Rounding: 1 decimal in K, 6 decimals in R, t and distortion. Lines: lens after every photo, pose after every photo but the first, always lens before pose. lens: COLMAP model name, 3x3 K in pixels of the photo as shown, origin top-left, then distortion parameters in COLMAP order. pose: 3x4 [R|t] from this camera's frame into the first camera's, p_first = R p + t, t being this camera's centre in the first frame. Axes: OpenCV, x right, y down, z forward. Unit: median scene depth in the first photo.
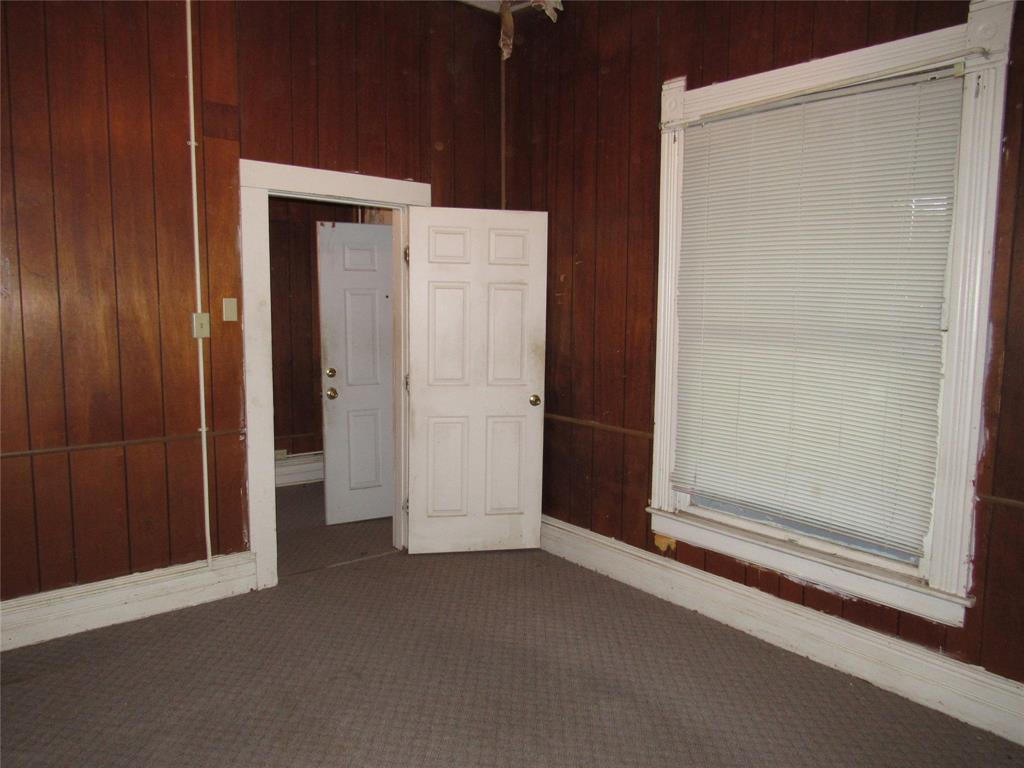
lens RADIAL K [[730.9, 0, 513.0], [0, 730.9, 378.7], [0, 0, 1]] dist [-0.012462, -0.003375]
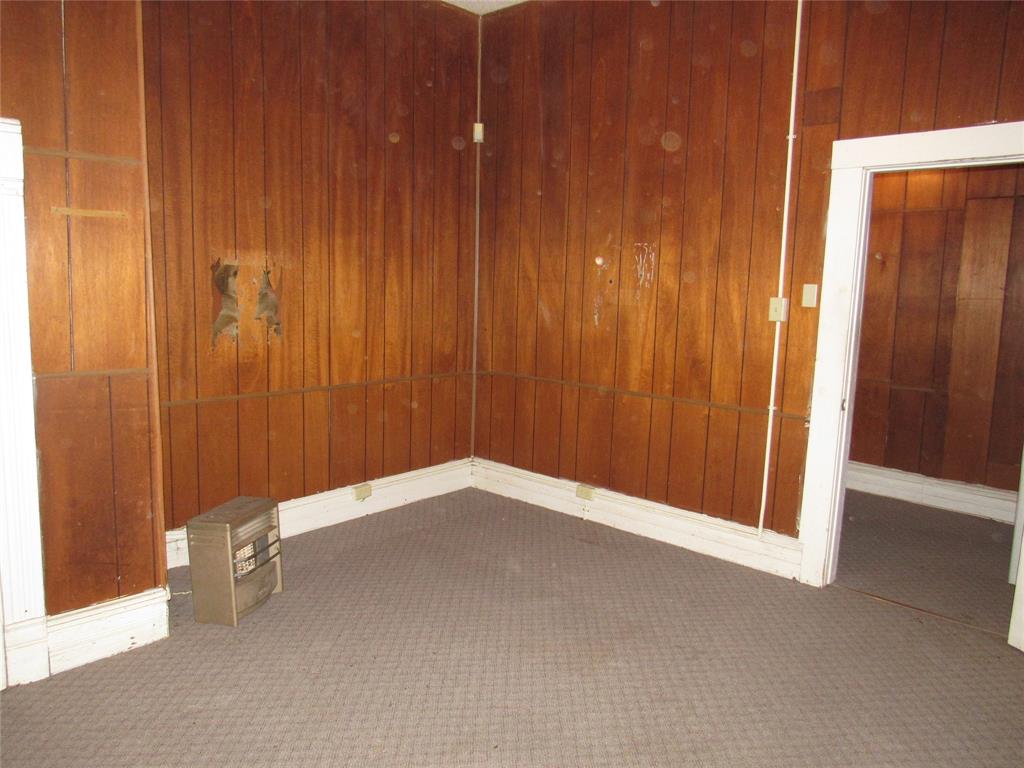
lens RADIAL K [[730.9, 0, 512.8], [0, 730.9, 385.3], [0, 0, 1]] dist [-0.012462, -0.003375]
pose [[0.130431, 0.123537, -0.983731, 0.569884], [-0.134980, 0.985181, 0.105822, -0.024572], [0.982226, 0.118982, 0.145173, 0.475737]]
